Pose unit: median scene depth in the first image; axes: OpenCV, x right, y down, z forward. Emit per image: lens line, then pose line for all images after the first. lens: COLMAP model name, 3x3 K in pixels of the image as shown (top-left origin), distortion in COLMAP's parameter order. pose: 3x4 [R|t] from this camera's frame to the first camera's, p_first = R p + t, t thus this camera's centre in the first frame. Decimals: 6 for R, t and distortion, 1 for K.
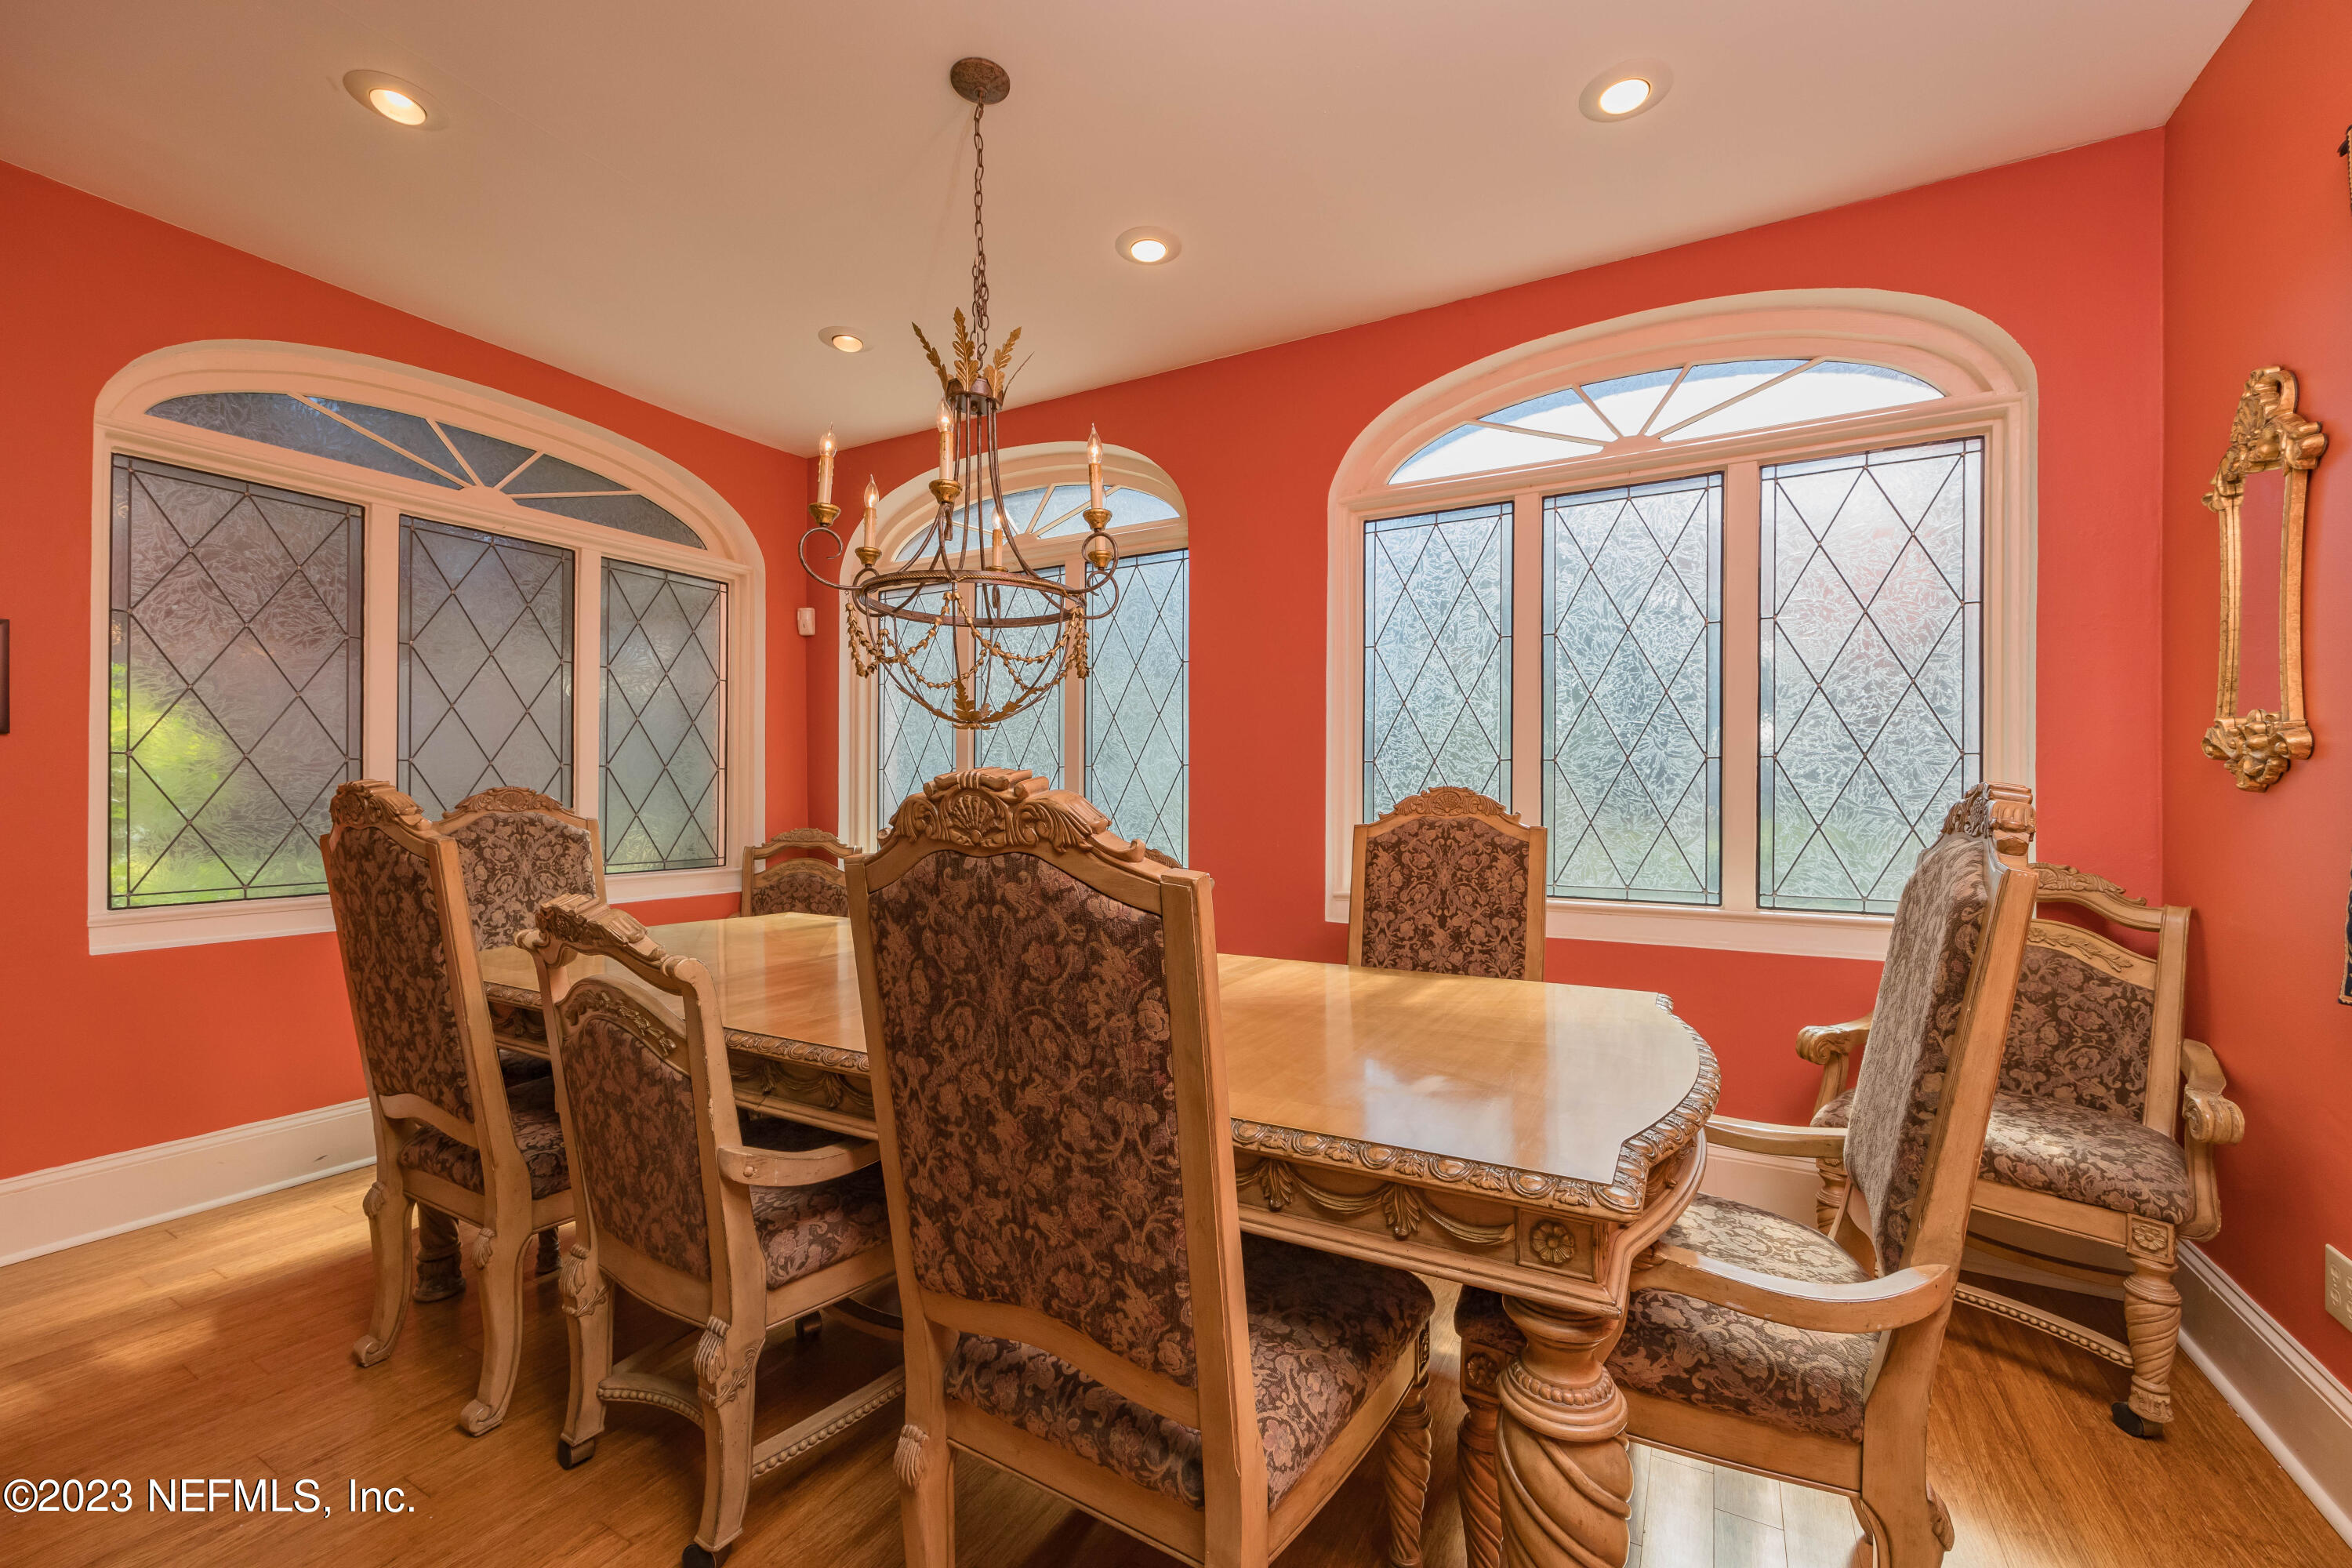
lens RADIAL K [[975.6, 0, 1185.1], [0, 975.6, 793.1], [0, 0, 1]] dist [-0.001166, -0.000300]
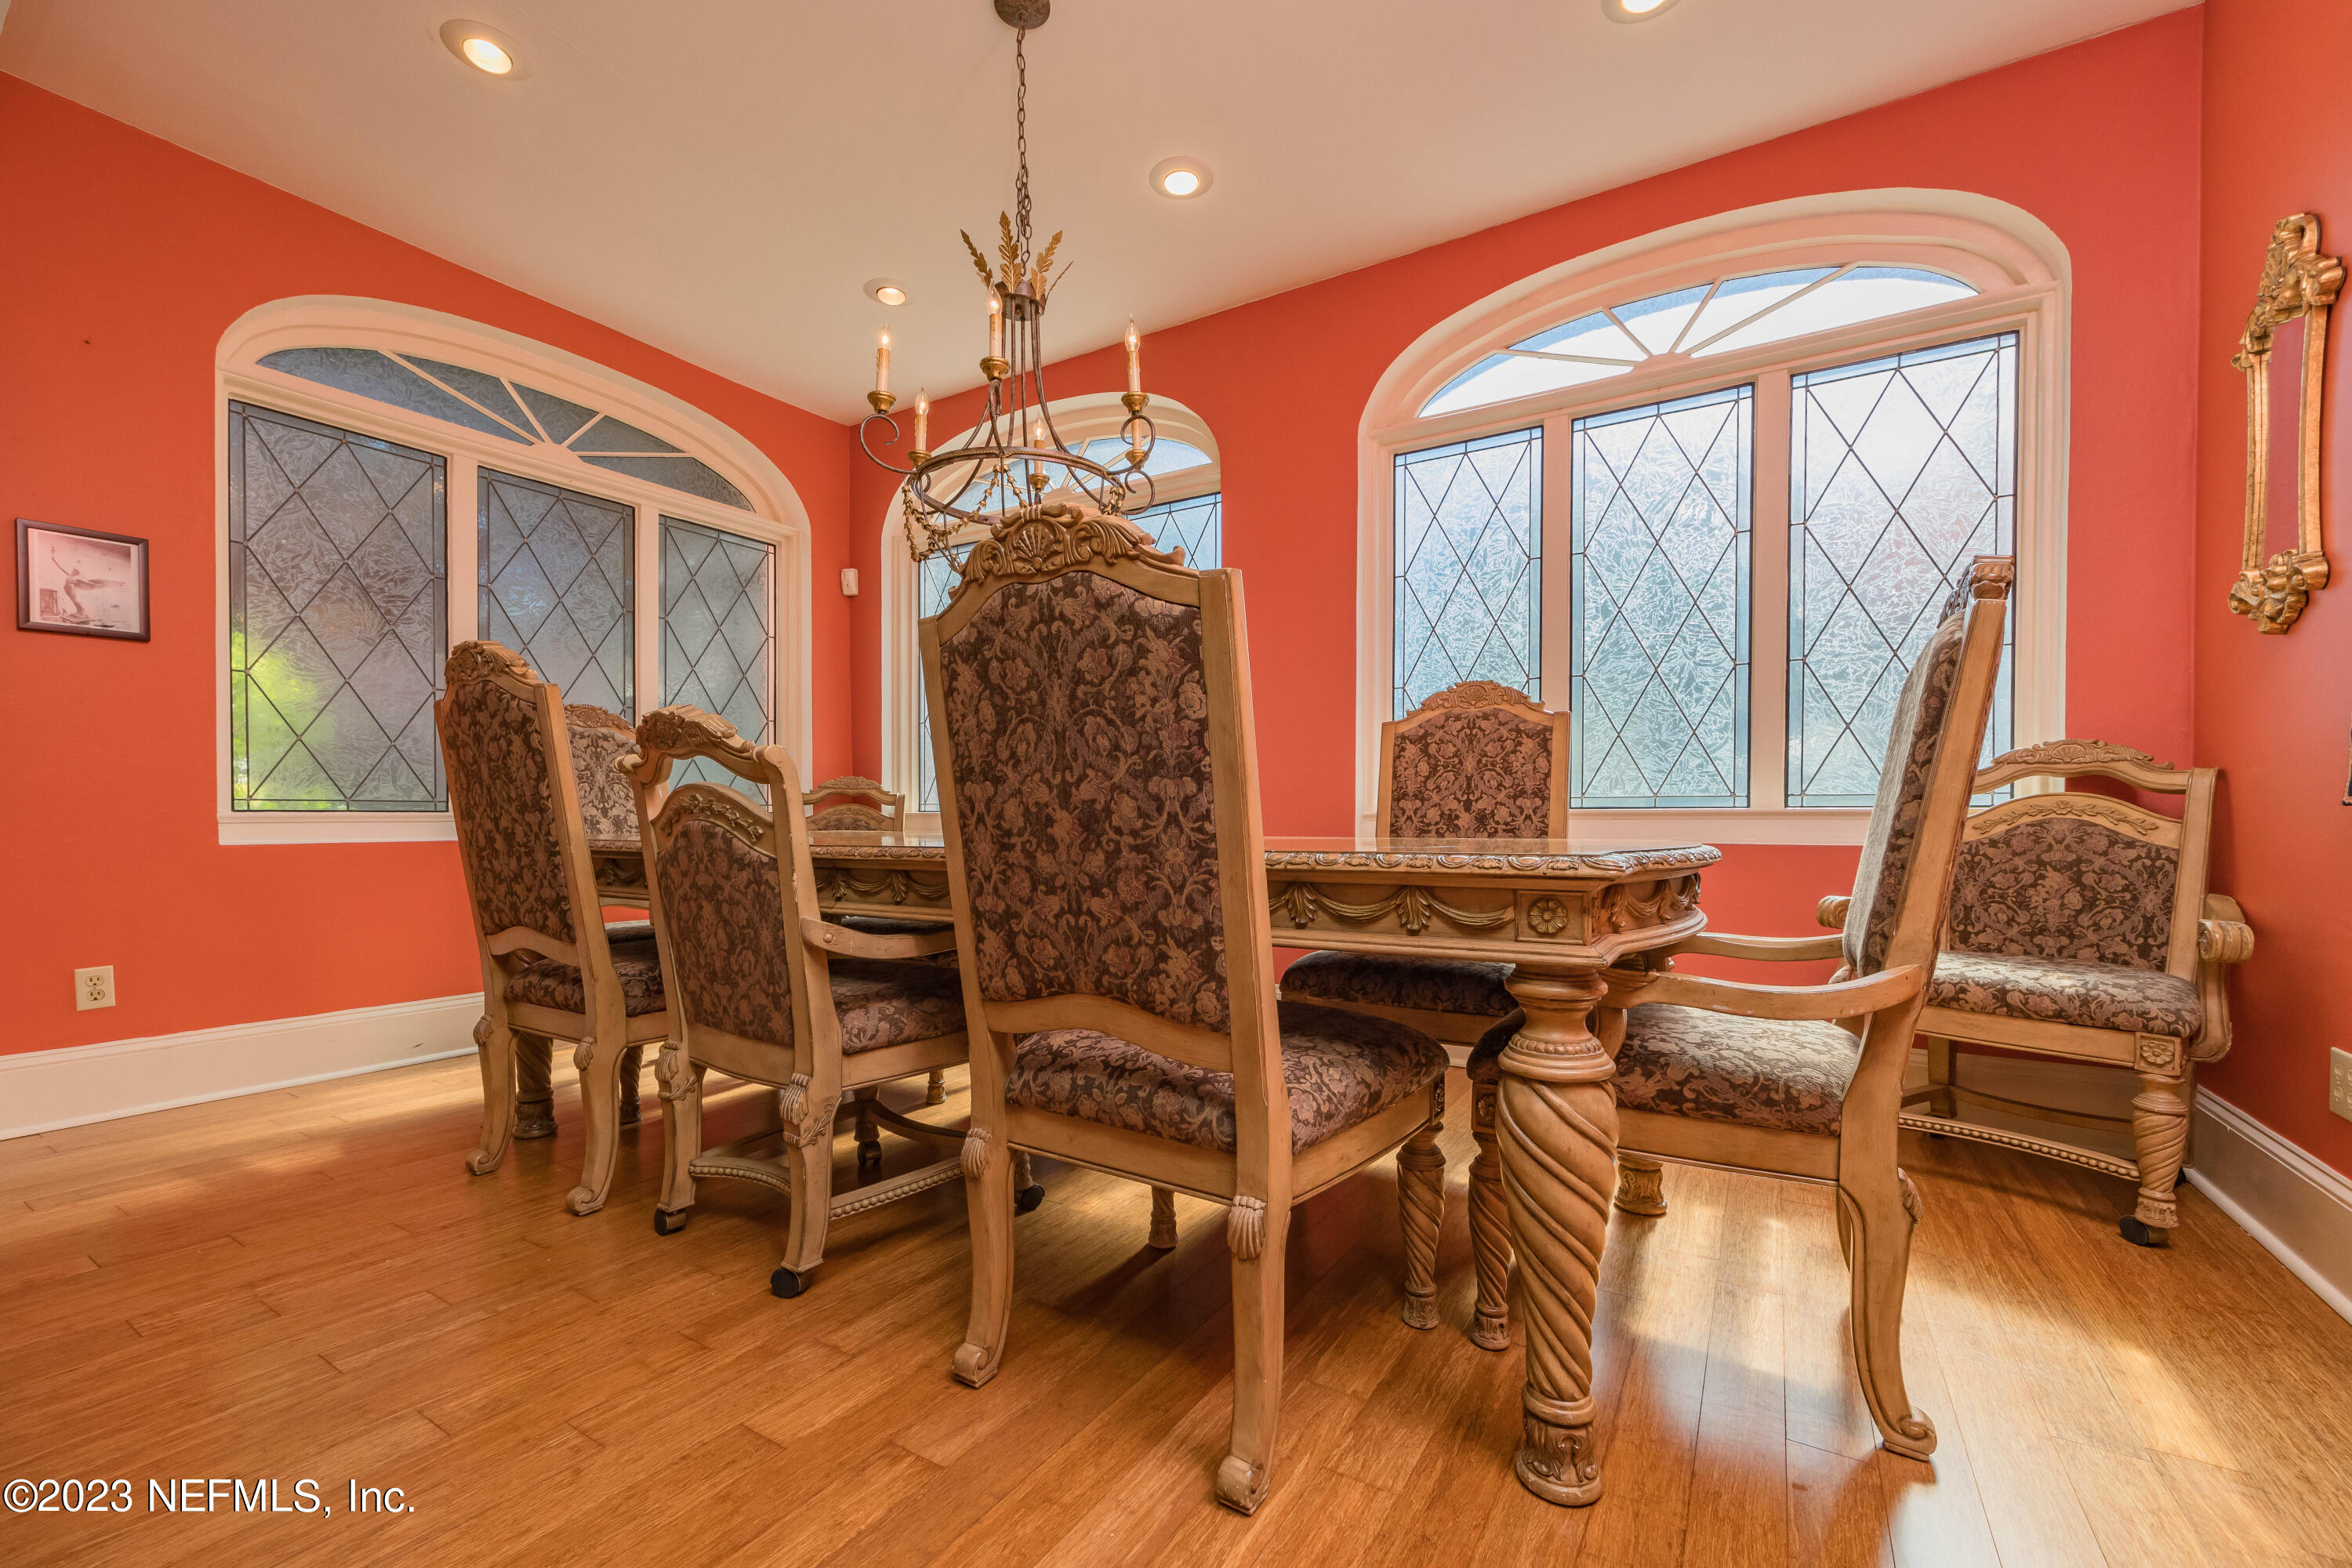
lens RADIAL K [[975.6, 0, 1168.1], [0, 975.6, 783.1], [0, 0, 1]] dist [-0.001166, -0.000300]
pose [[0.998734, -0.000090, -0.050309, -0.001290], [0.000394, 0.999982, 0.006039, 0.130739], [0.050307, -0.006051, 0.998715, -0.062360]]
